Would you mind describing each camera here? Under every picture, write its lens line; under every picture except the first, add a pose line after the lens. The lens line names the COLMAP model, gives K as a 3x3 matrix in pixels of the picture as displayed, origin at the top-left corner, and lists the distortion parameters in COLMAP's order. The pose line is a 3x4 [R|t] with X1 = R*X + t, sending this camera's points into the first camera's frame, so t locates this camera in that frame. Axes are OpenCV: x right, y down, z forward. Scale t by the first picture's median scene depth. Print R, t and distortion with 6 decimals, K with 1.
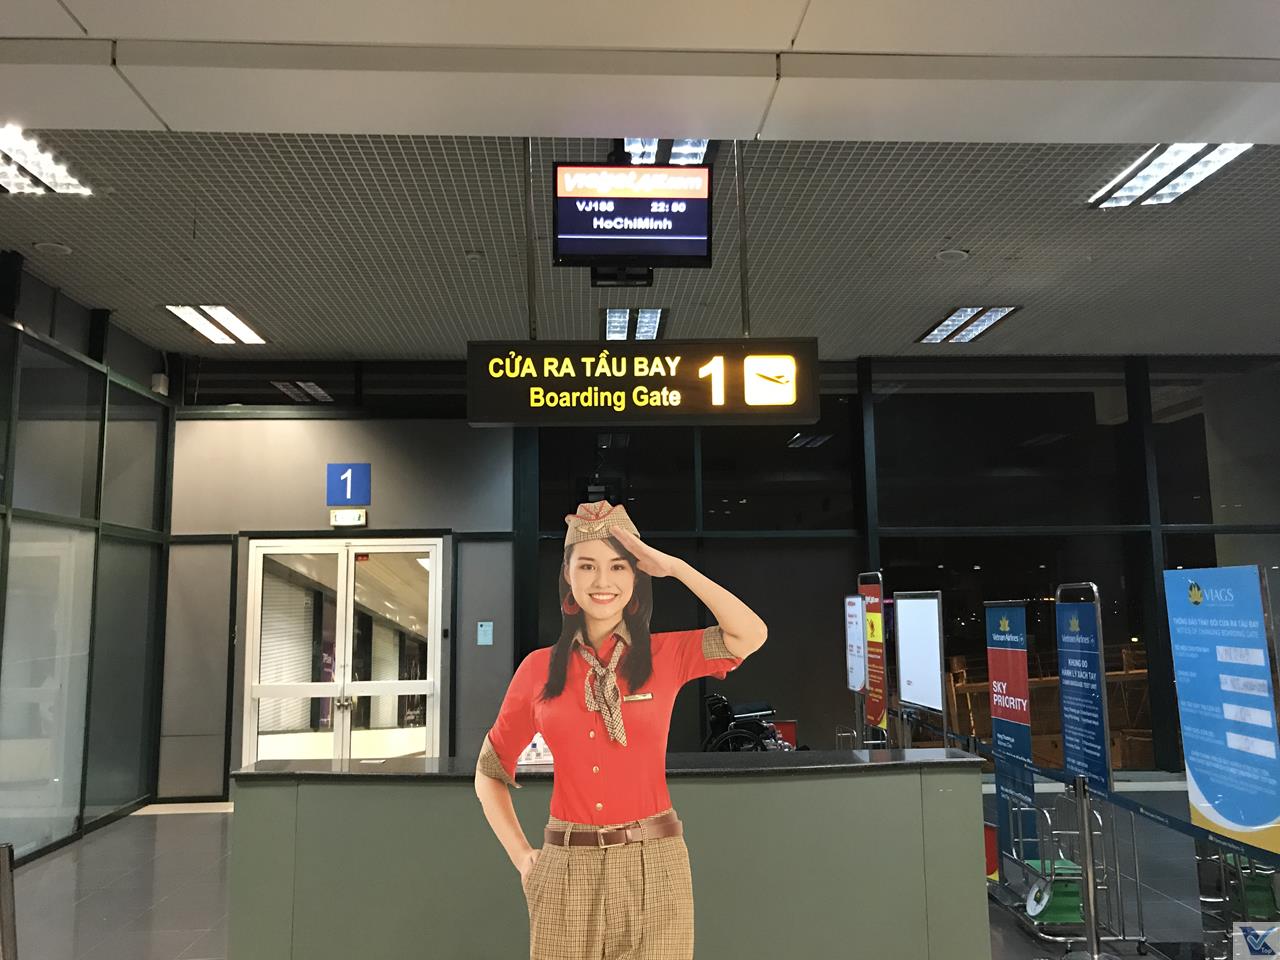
lens RADIAL K [[1021.2, 0, 649.0], [0, 1021.2, 476.8], [0, 0, 1]] dist [0.024524, -0.001497]
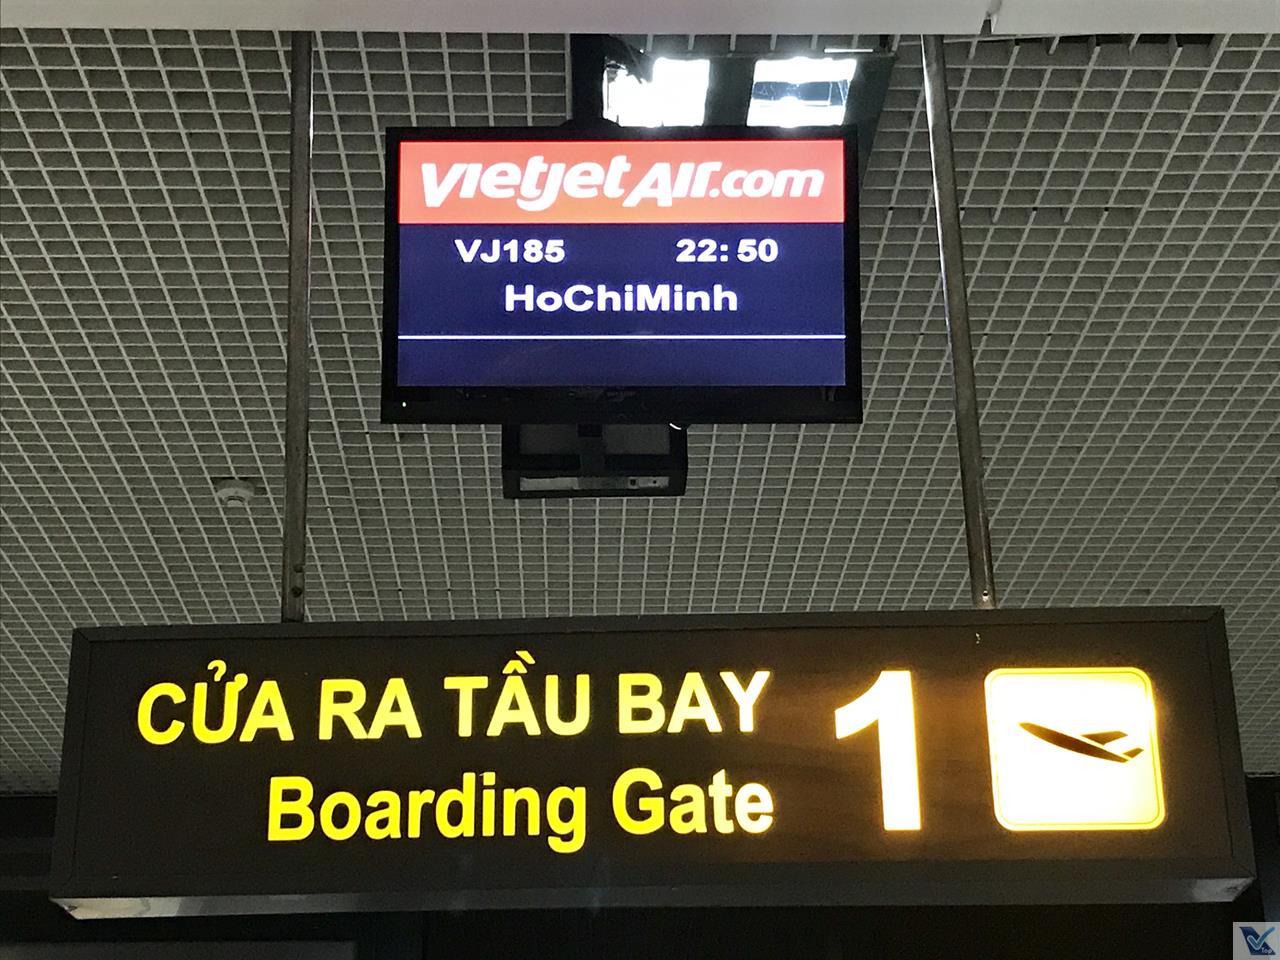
lens RADIAL K [[2324.6, 0, 635.7], [0, 2324.6, 467.0], [0, 0, 1]] dist [0.168145, 0.000000]
pose [[0.999396, -0.013996, -0.031812, 0.013598], [0.005374, 0.966551, -0.256419, 0.001089], [0.034336, 0.256093, 0.966042, 0.314013]]
